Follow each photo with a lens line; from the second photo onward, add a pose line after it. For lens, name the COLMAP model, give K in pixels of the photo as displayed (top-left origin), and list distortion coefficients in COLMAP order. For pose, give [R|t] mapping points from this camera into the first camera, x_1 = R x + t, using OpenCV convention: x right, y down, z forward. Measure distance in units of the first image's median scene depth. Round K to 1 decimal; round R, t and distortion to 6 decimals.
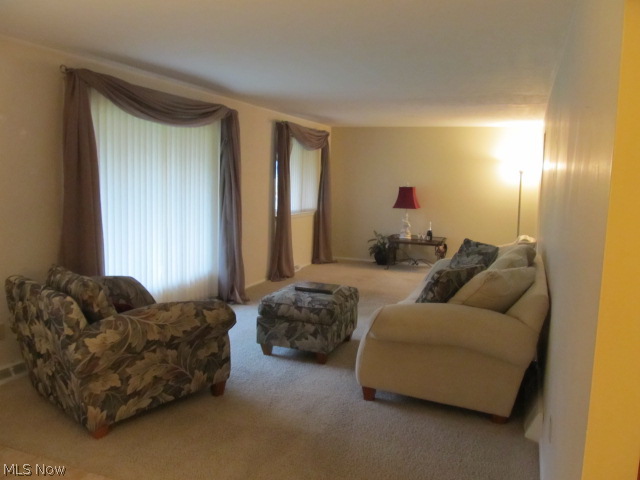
lens RADIAL K [[544.9, 0, 320.0], [0, 544.9, 240.0], [0, 0, 1]] dist [-0.014984, -0.002994]
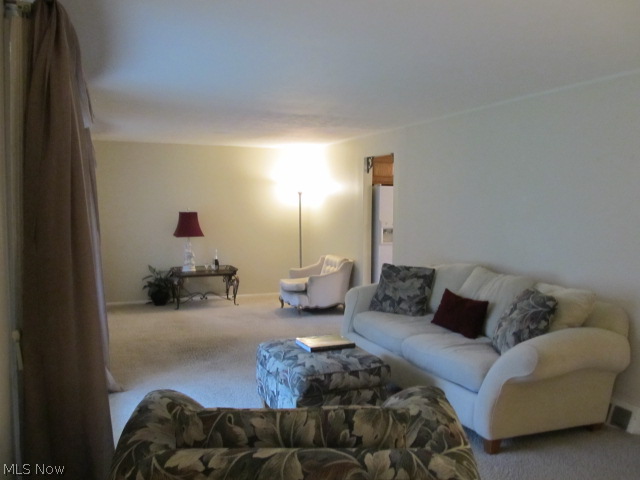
lens RADIAL K [[544.9, 0, 320.0], [0, 544.9, 240.0], [0, 0, 1]] dist [-0.014984, -0.002994]
pose [[0.709320, -0.072305, 0.701169, -0.308054], [0.095051, 0.995451, 0.006495, -0.038409], [-0.698449, 0.062039, 0.712966, 0.233260]]
